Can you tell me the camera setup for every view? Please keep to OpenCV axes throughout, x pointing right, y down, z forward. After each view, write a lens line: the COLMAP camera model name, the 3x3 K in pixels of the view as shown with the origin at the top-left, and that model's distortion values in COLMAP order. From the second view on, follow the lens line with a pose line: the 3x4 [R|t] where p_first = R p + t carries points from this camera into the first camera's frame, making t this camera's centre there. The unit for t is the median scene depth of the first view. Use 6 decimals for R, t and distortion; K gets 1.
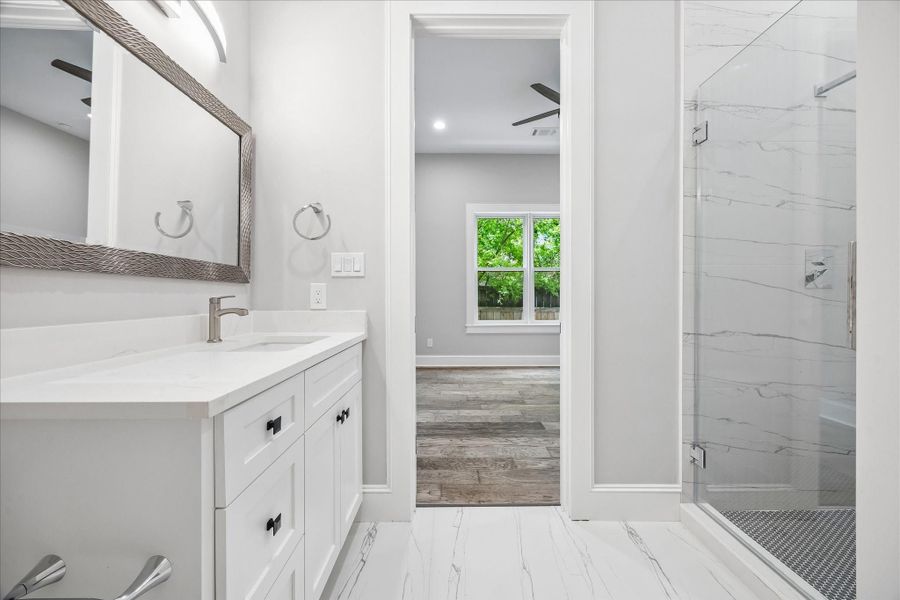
lens RADIAL K [[354.5, 0, 446.7], [0, 354.5, 297.6], [0, 0, 1]] dist [-0.000769, -0.000306]
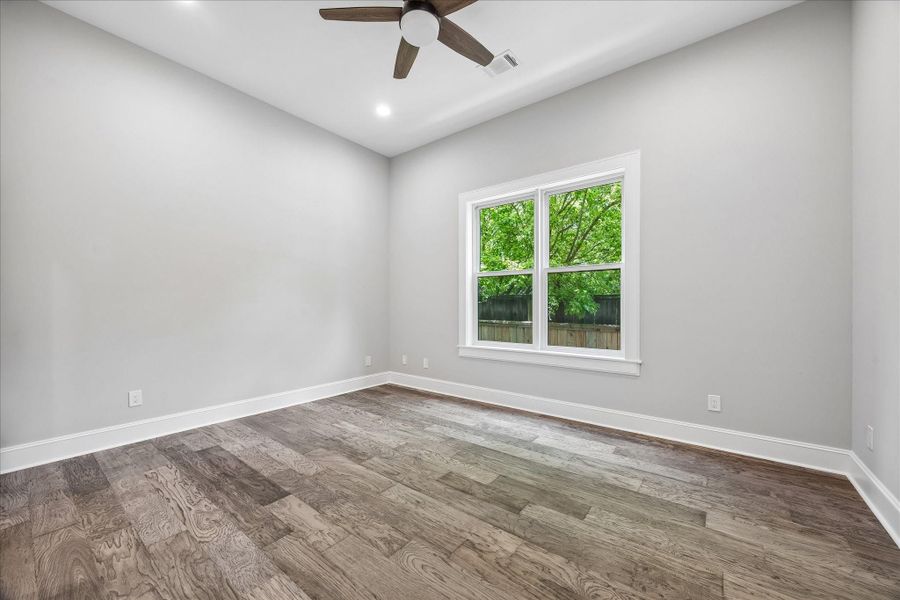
lens RADIAL K [[354.5, 0, 432.6], [0, 354.5, 302.7], [0, 0, 1]] dist [-0.000769, -0.000306]
pose [[0.785019, -0.007296, -0.619429, 0.924357], [-0.006272, 0.999786, -0.019725, -0.002030], [0.619440, 0.019370, 0.784805, 0.647567]]
